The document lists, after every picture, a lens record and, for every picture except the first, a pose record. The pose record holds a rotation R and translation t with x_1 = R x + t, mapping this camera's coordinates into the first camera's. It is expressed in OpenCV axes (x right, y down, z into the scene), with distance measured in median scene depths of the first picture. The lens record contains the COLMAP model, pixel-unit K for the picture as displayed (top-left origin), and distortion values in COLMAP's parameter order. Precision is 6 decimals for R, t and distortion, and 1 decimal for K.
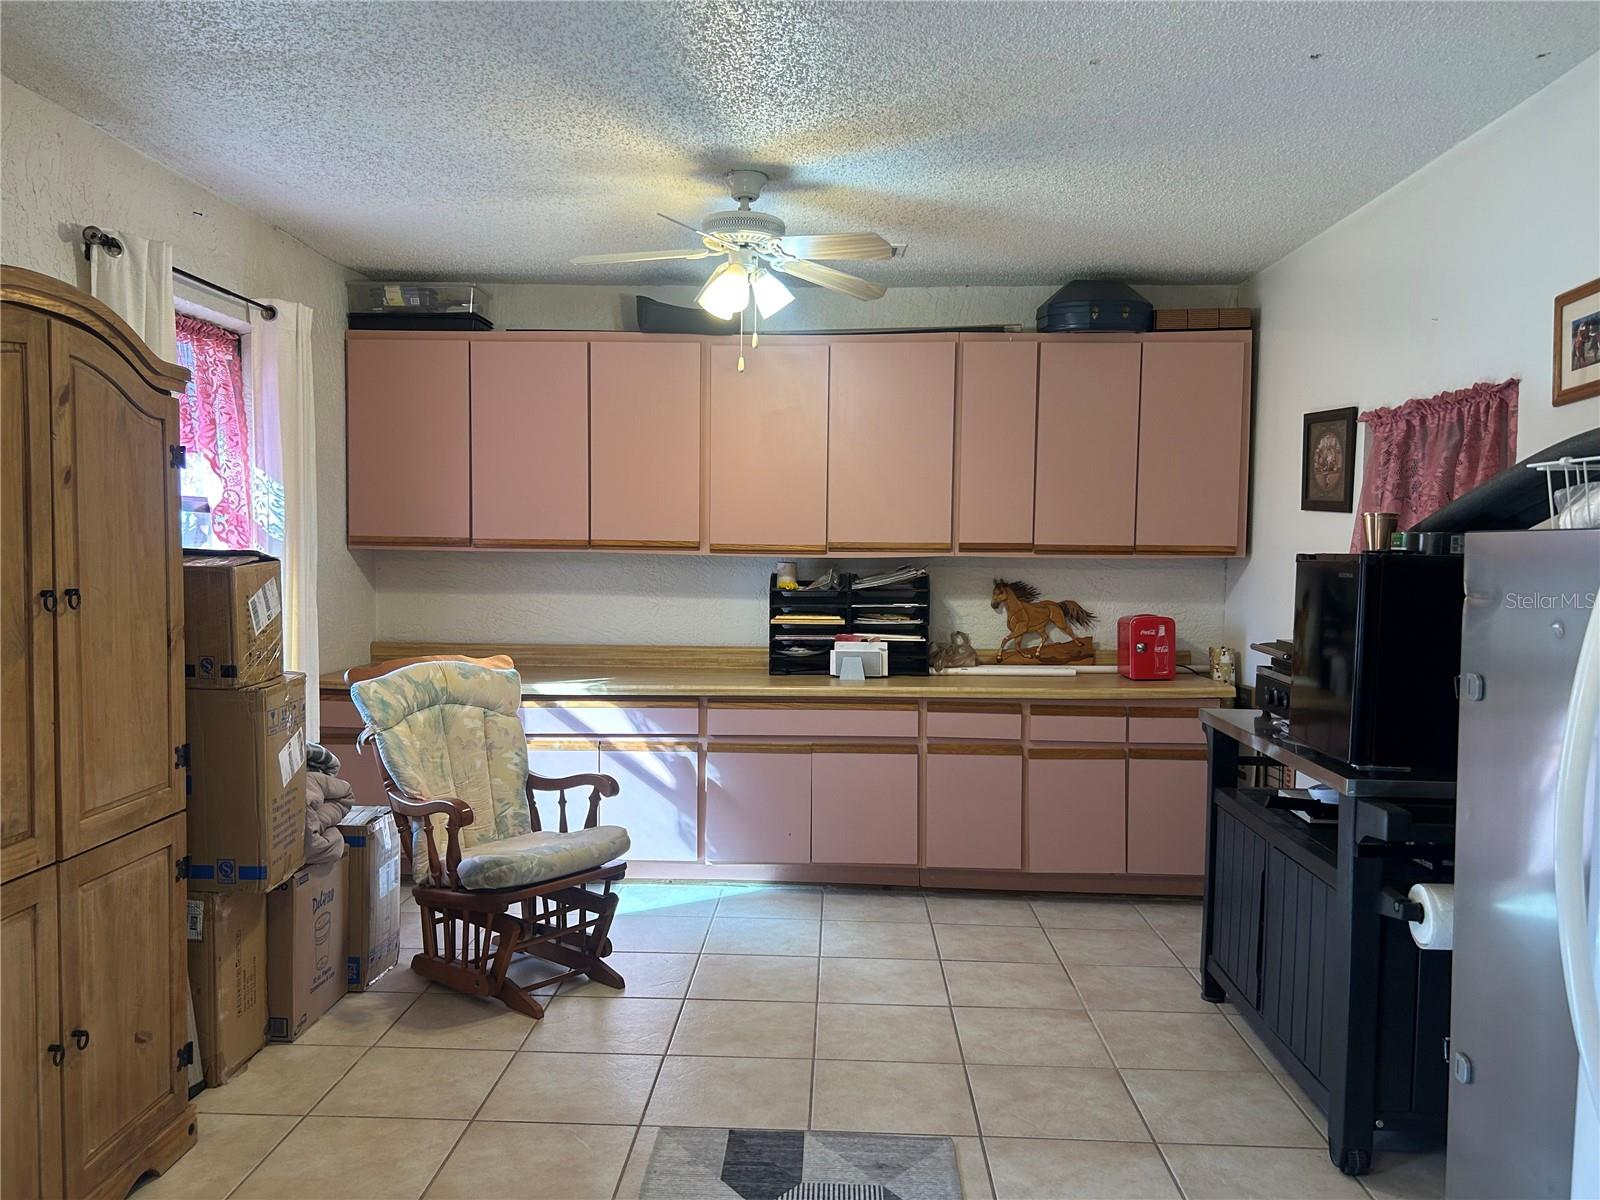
lens RADIAL K [[1187.8, 0, 769.7], [0, 1187.8, 608.7], [0, 0, 1]] dist [0.028020, -0.038477]
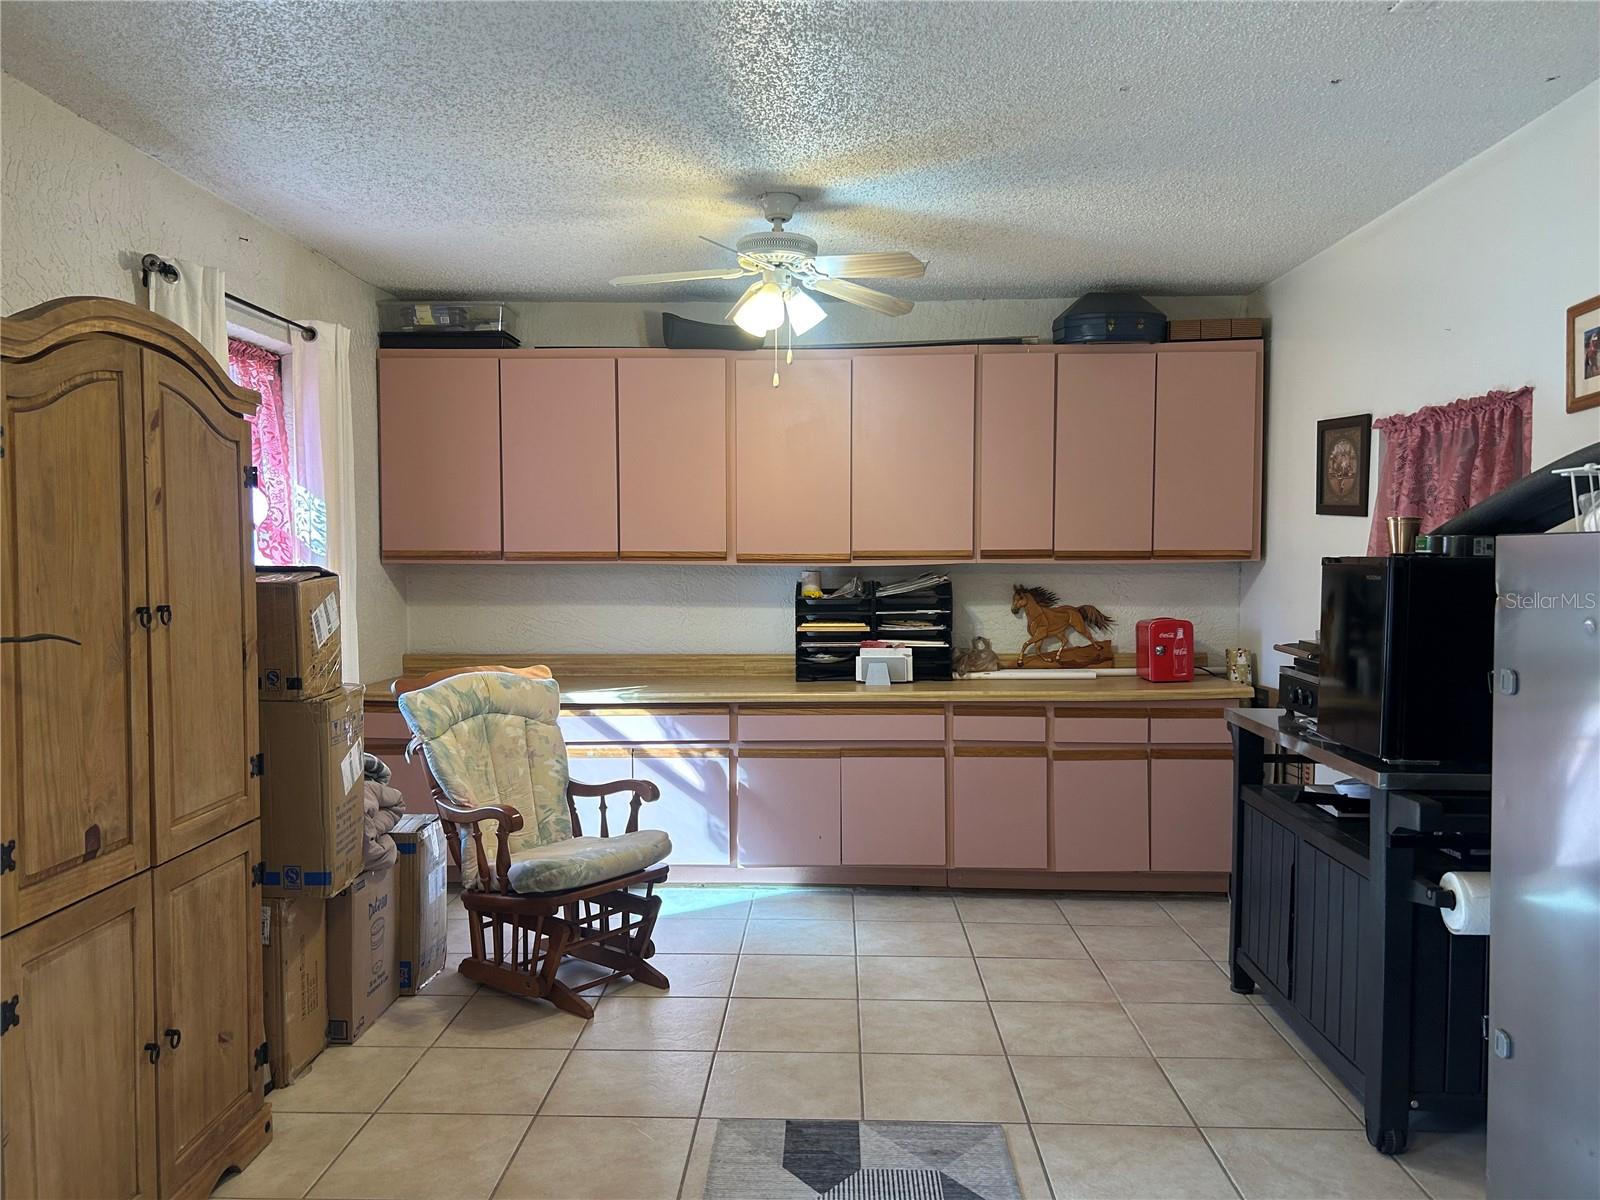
lens RADIAL K [[1187.8, 0, 769.7], [0, 1187.8, 608.7], [0, 0, 1]] dist [0.028020, -0.038477]
pose [[0.999909, -0.012329, 0.005496, -0.038364], [0.012368, 0.999898, -0.007148, 0.000186], [-0.005408, 0.007215, 0.999959, -0.029914]]
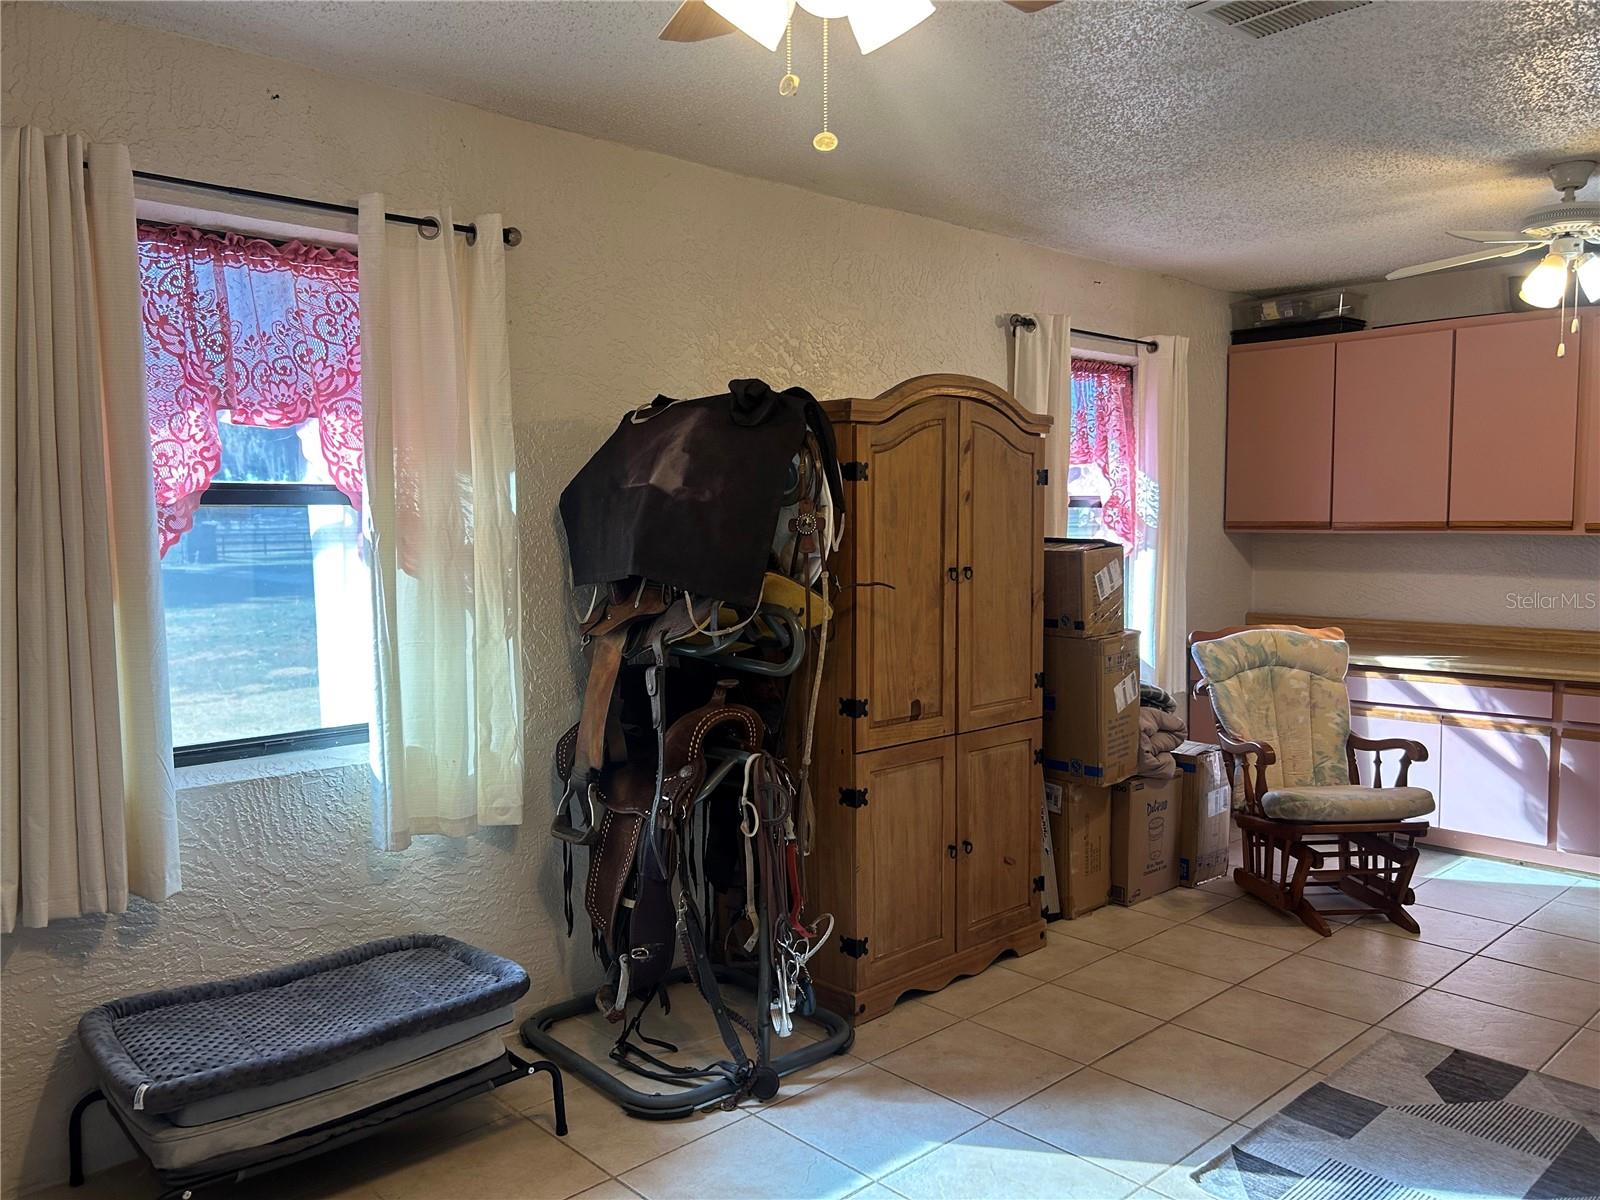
lens RADIAL K [[1187.8, 0, 769.7], [0, 1187.8, 608.7], [0, 0, 1]] dist [0.028020, -0.038477]
pose [[0.702324, 0.036935, -0.710899, 0.237957], [-0.021562, 0.999299, 0.030617, -0.002054], [0.711531, -0.006174, 0.702628, -0.205324]]
